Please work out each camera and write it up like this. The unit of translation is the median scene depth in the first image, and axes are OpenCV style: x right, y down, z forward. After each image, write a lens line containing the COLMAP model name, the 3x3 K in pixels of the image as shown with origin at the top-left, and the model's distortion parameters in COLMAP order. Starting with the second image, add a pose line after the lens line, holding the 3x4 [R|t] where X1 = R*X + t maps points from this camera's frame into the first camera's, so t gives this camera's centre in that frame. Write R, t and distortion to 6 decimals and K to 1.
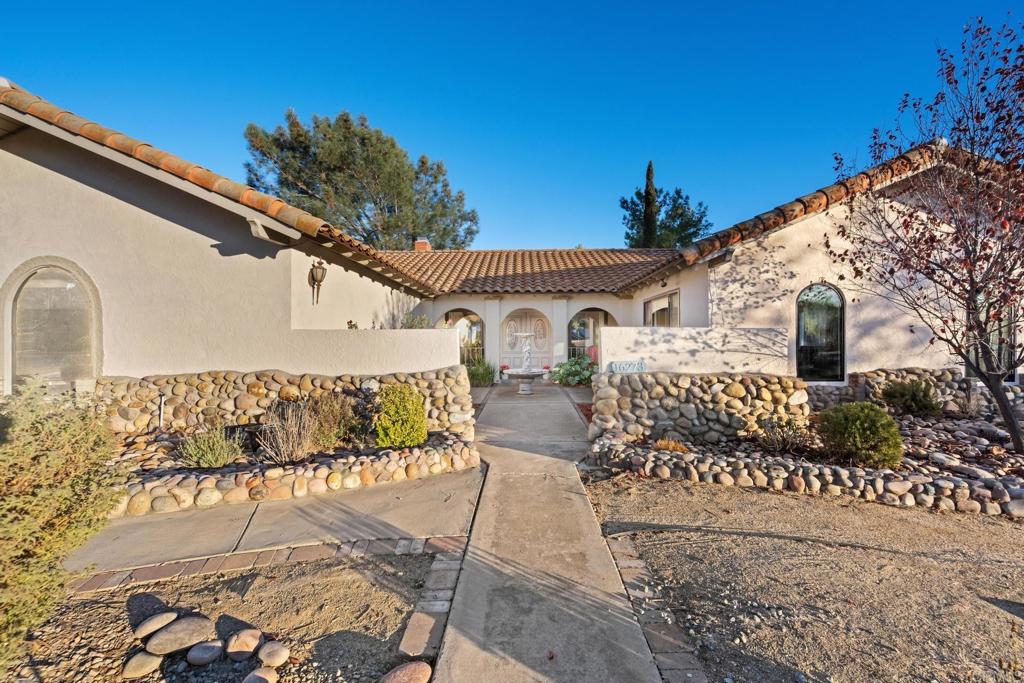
lens RADIAL K [[405.2, 0, 509.4], [0, 405.2, 334.3], [0, 0, 1]] dist [0.000533, 0.000154]
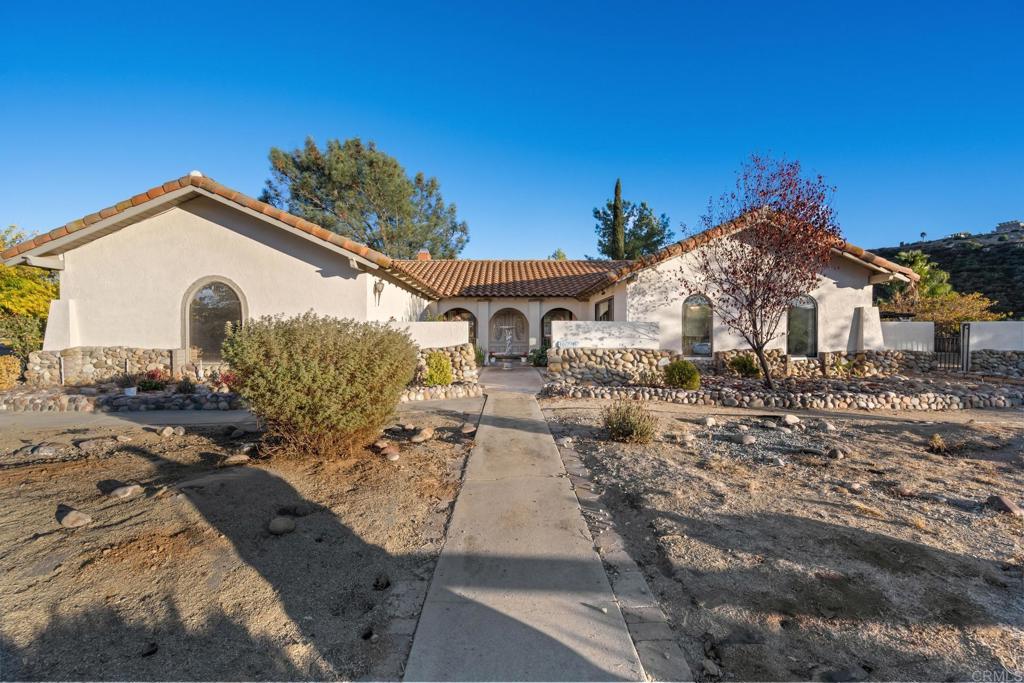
lens RADIAL K [[405.2, 0, 507.1], [0, 405.2, 345.2], [0, 0, 1]] dist [0.000533, 0.000154]
pose [[0.999379, 0.002048, 0.035190, -0.011063], [-0.003177, 0.999480, 0.032077, 0.014670], [-0.035106, -0.032169, 0.998866, -0.340330]]
